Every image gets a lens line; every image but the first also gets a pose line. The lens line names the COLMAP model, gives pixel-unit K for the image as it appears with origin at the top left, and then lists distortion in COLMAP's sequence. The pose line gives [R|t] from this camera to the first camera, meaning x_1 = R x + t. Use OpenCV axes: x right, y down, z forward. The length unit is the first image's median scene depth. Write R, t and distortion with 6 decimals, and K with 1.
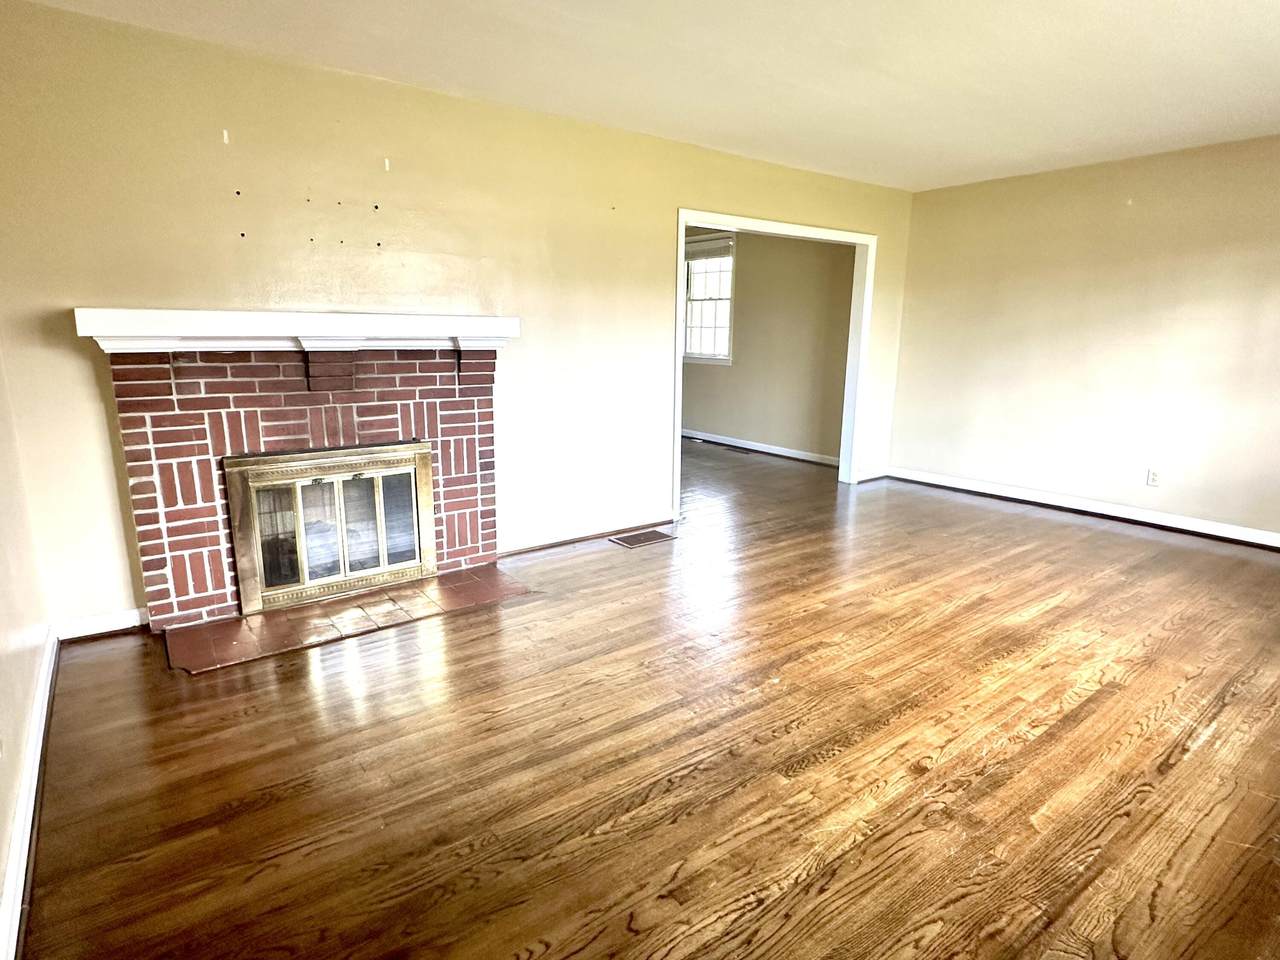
lens RADIAL K [[691.6, 0, 635.9], [0, 691.6, 479.3], [0, 0, 1]] dist [-0.005909, 0.001718]
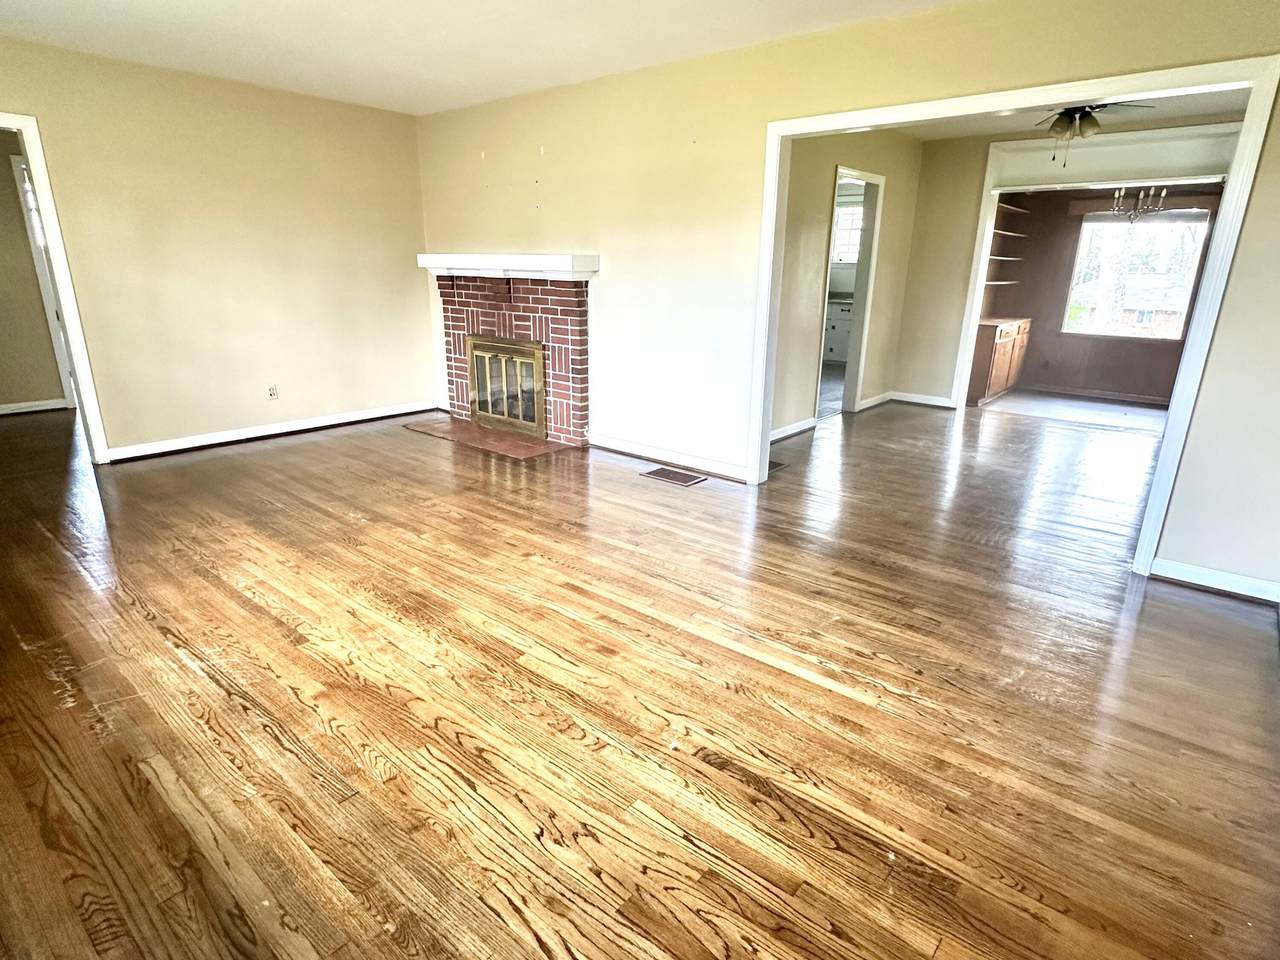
lens RADIAL K [[691.6, 0, 635.2], [0, 691.6, 482.6], [0, 0, 1]] dist [-0.005909, 0.001718]
pose [[0.224381, 0.286438, -0.931454, 1.357675], [-0.218691, 0.946248, 0.238306, -0.194253], [0.949646, 0.150230, 0.274962, 0.961541]]
